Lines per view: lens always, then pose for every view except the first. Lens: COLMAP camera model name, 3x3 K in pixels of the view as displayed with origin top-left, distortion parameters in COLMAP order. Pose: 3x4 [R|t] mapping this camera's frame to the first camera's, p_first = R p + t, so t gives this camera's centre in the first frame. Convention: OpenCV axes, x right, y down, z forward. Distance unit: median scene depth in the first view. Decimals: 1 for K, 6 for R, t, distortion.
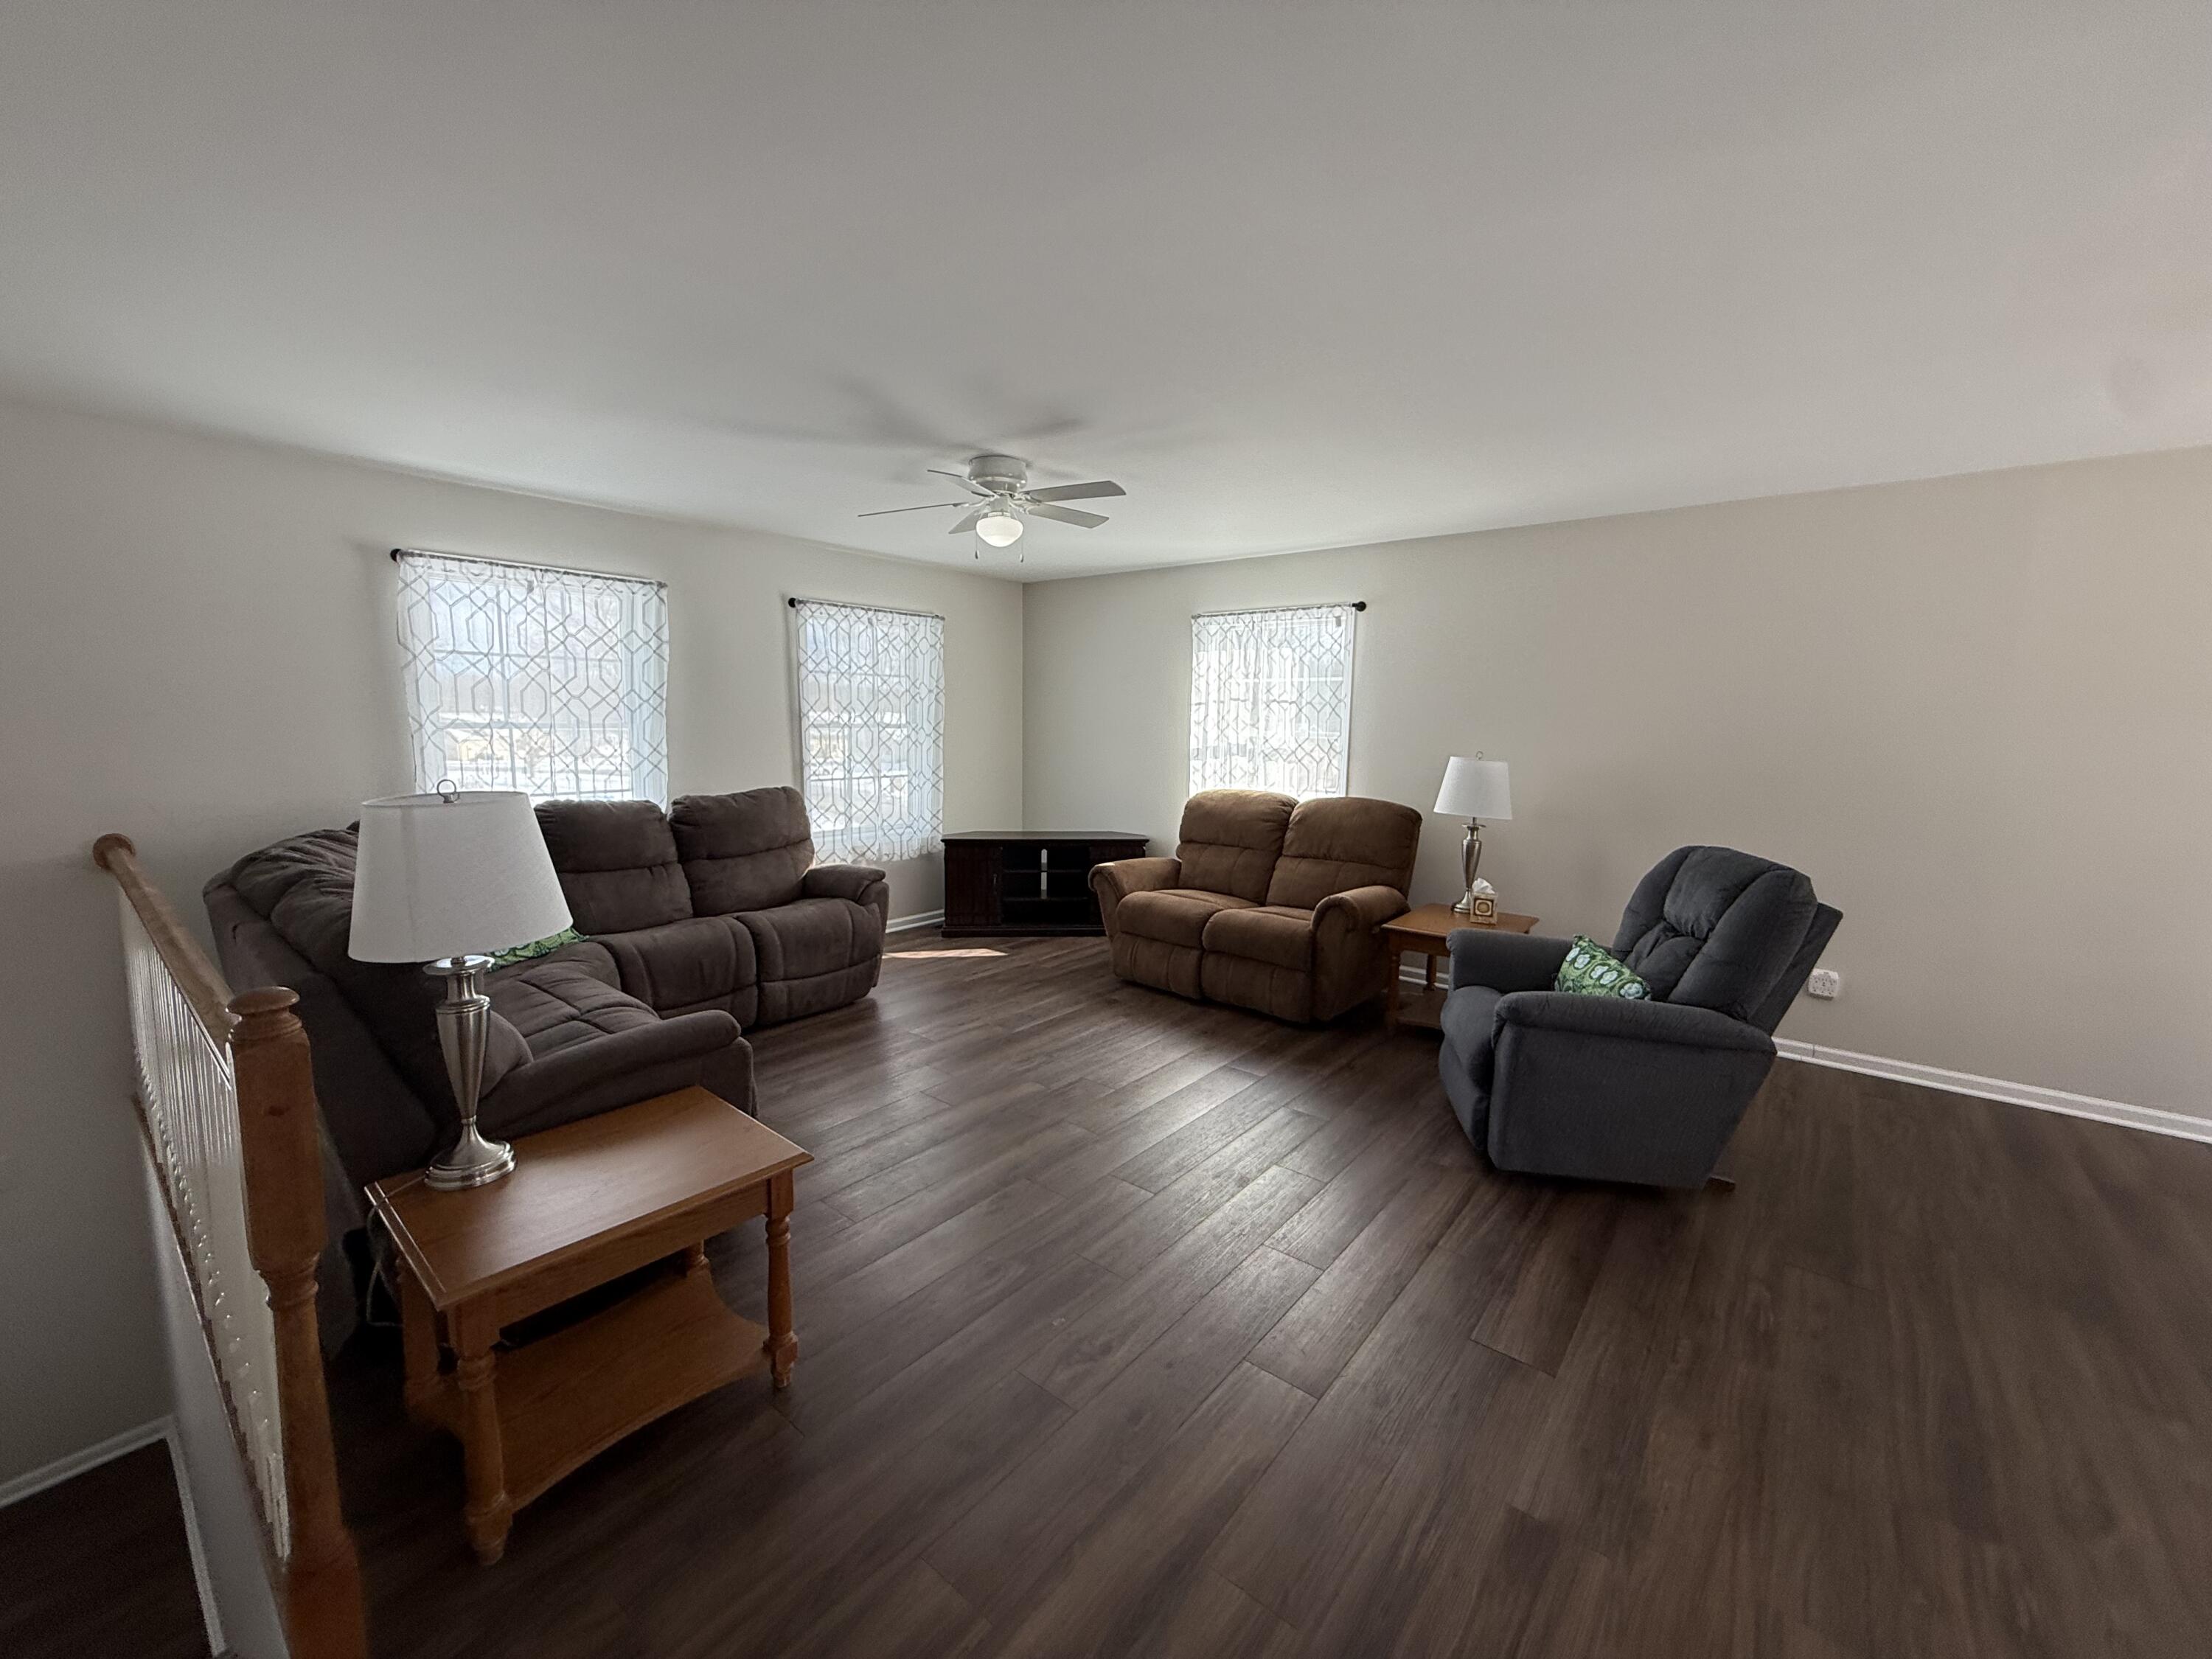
lens RADIAL K [[890.1, 0, 1098.6], [0, 890.1, 827.0], [0, 0, 1]] dist [0.002775, -0.000750]
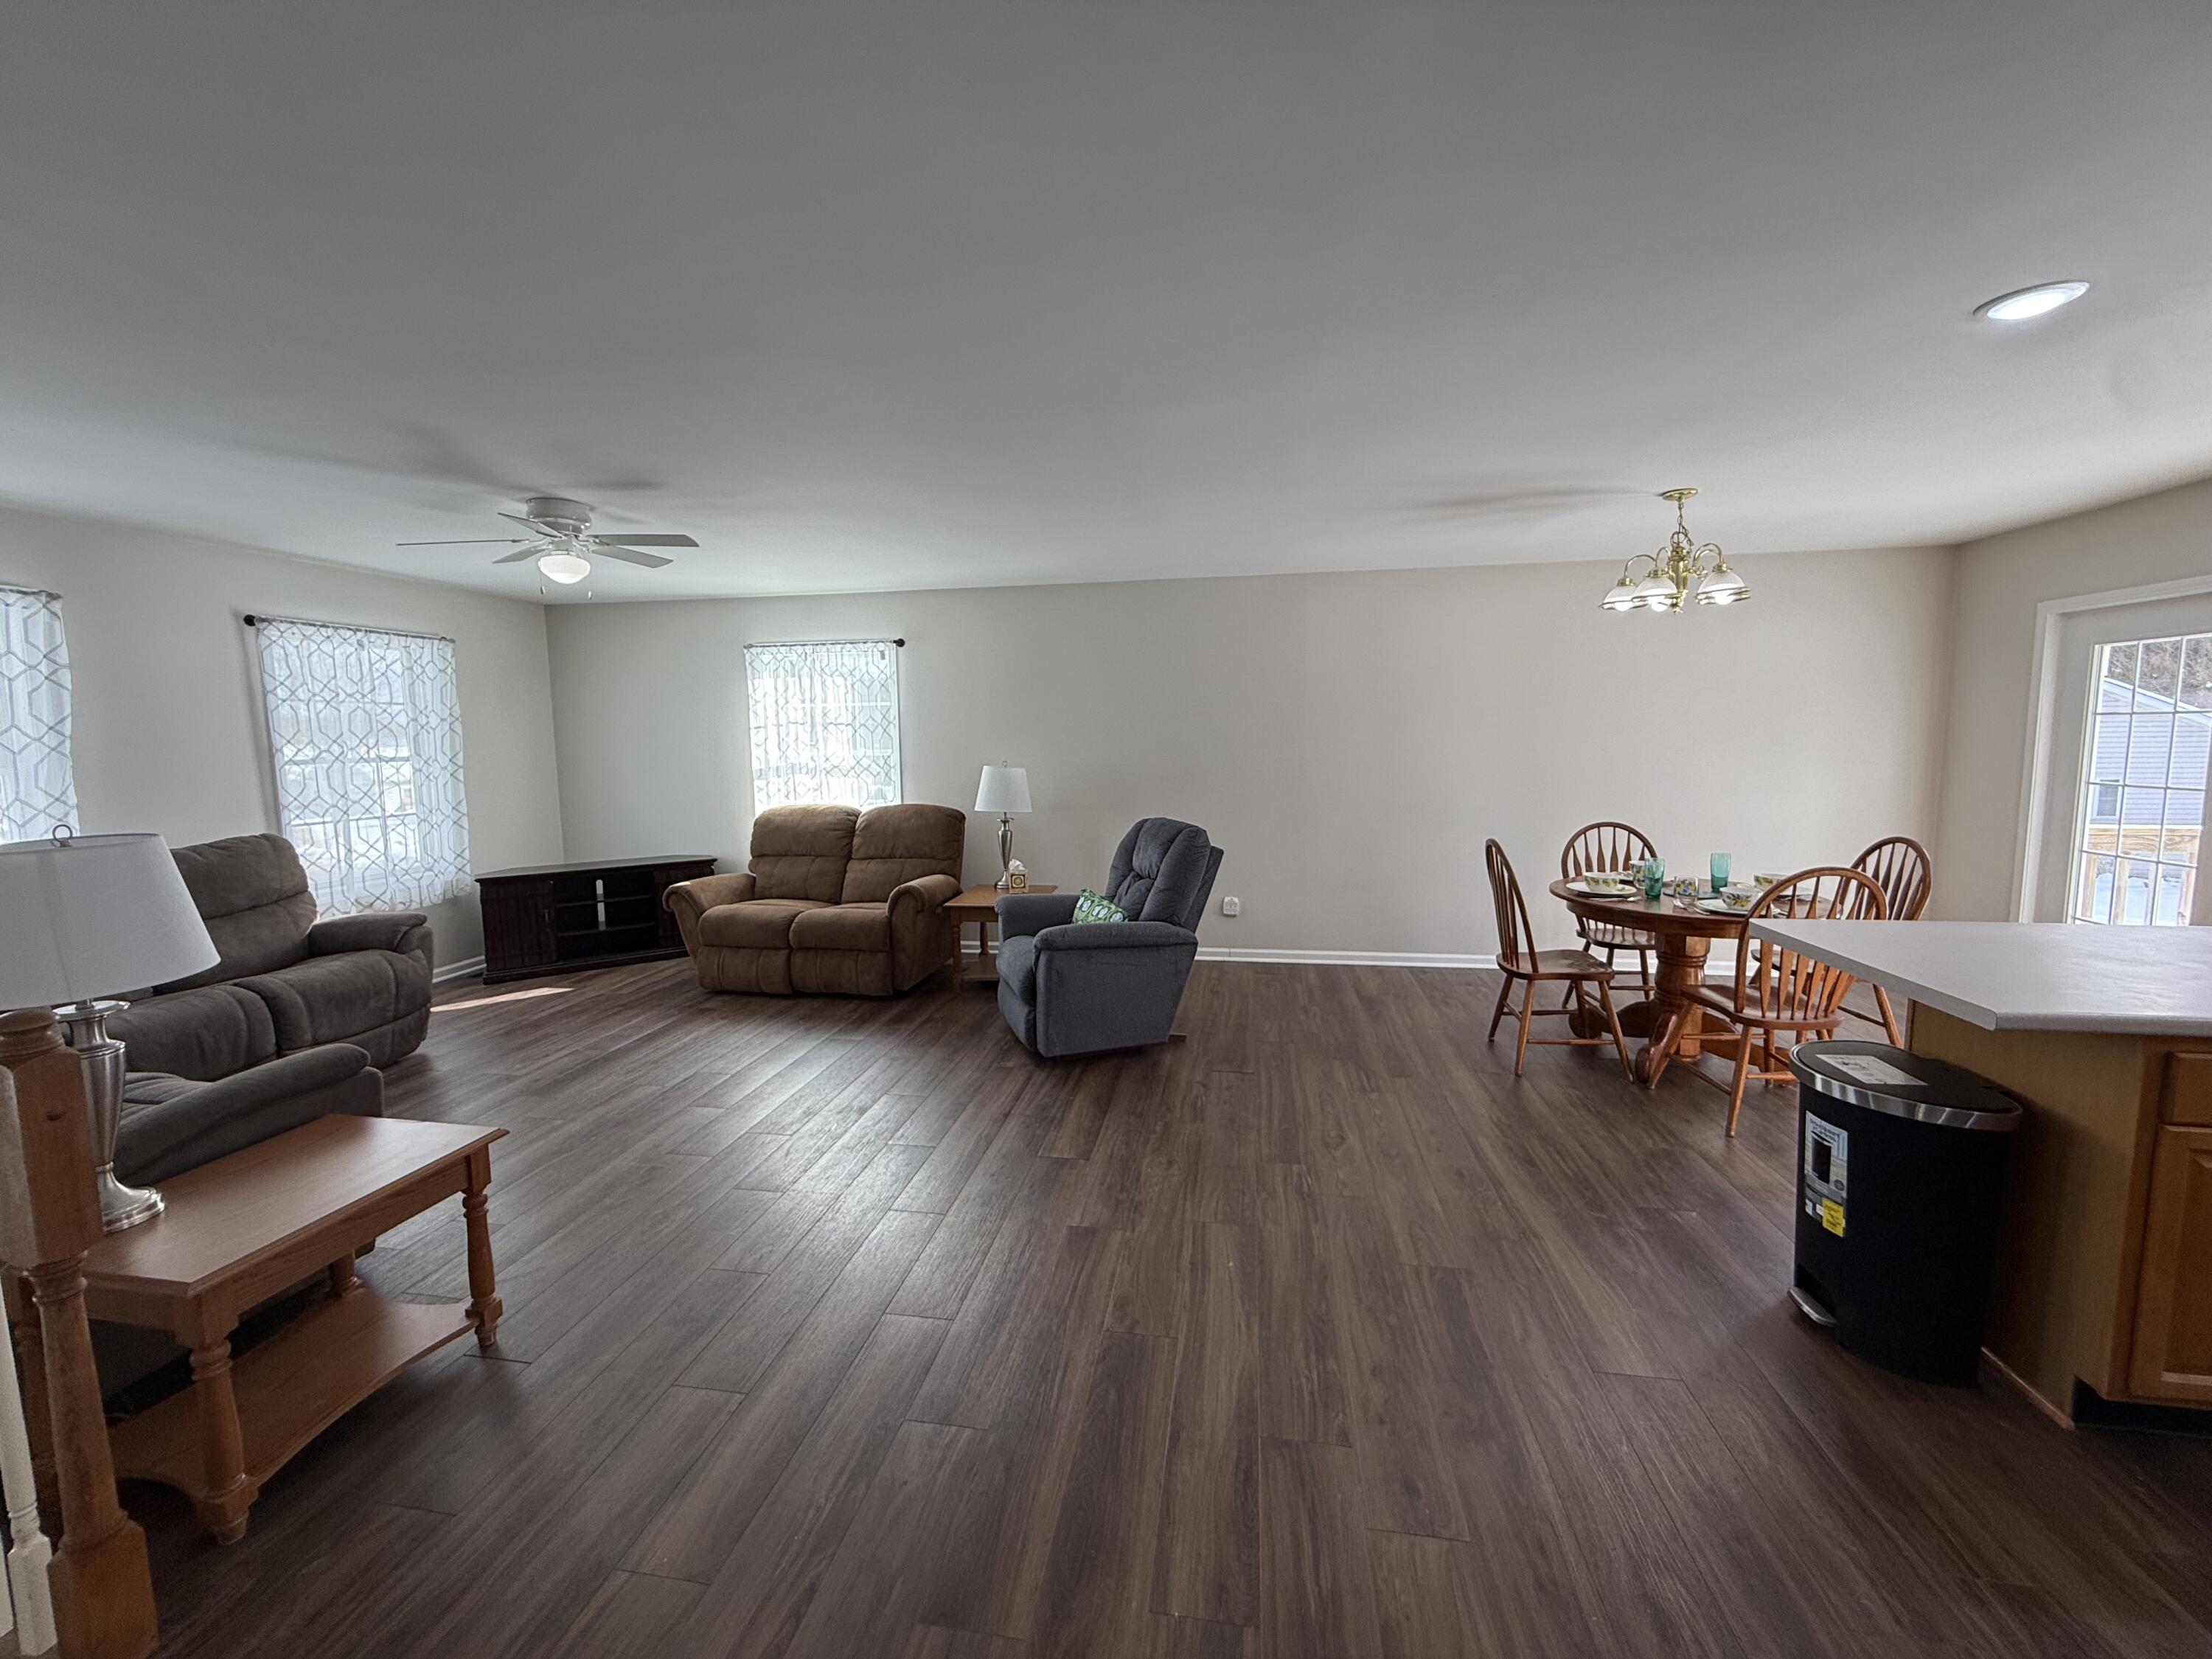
lens RADIAL K [[890.1, 0, 1103.4], [0, 890.1, 829.0], [0, 0, 1]] dist [0.002775, -0.000750]
pose [[0.866969, -0.077703, 0.492267, -0.104129], [0.086673, 0.996226, 0.004606, 0.023577], [-0.490767, 0.038673, 0.870432, -0.216244]]
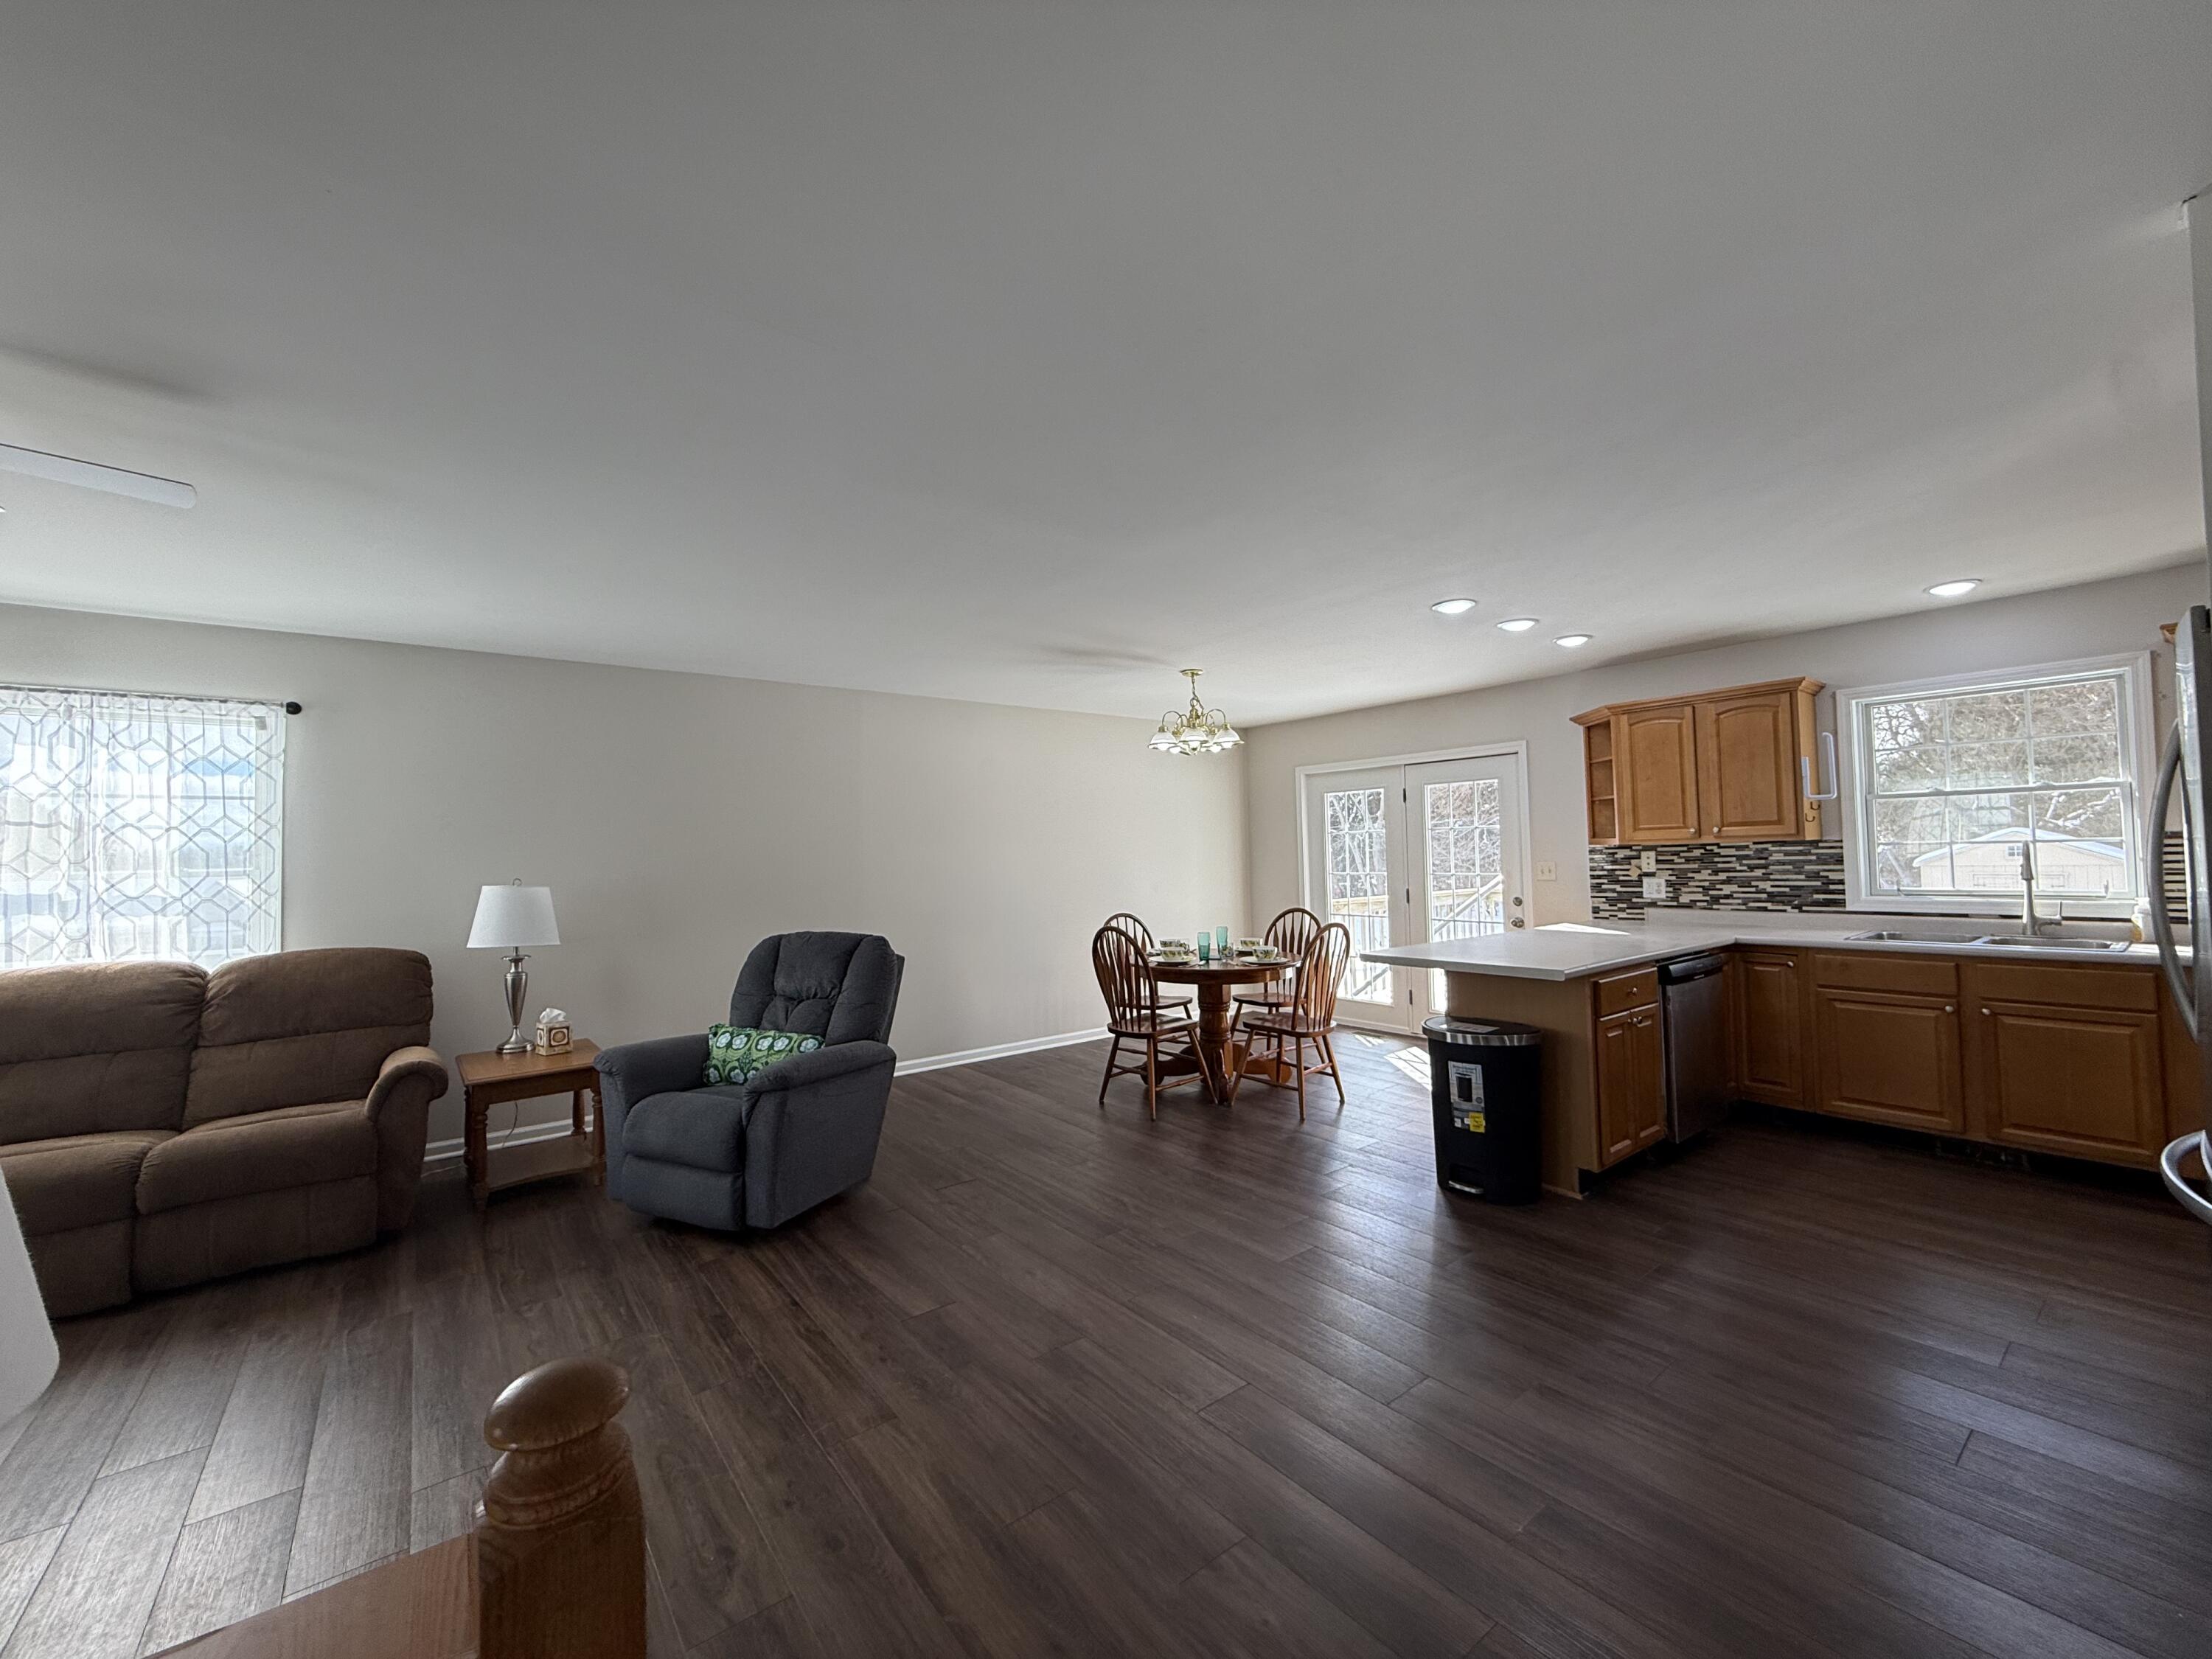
lens RADIAL K [[890.1, 0, 1108.5], [0, 890.1, 827.6], [0, 0, 1]] dist [0.002775, -0.000750]
pose [[0.218758, 0.011699, 0.975709, -0.453098], [0.145252, 0.988397, -0.044417, -0.005220], [-0.964908, 0.151440, 0.214521, 0.215896]]
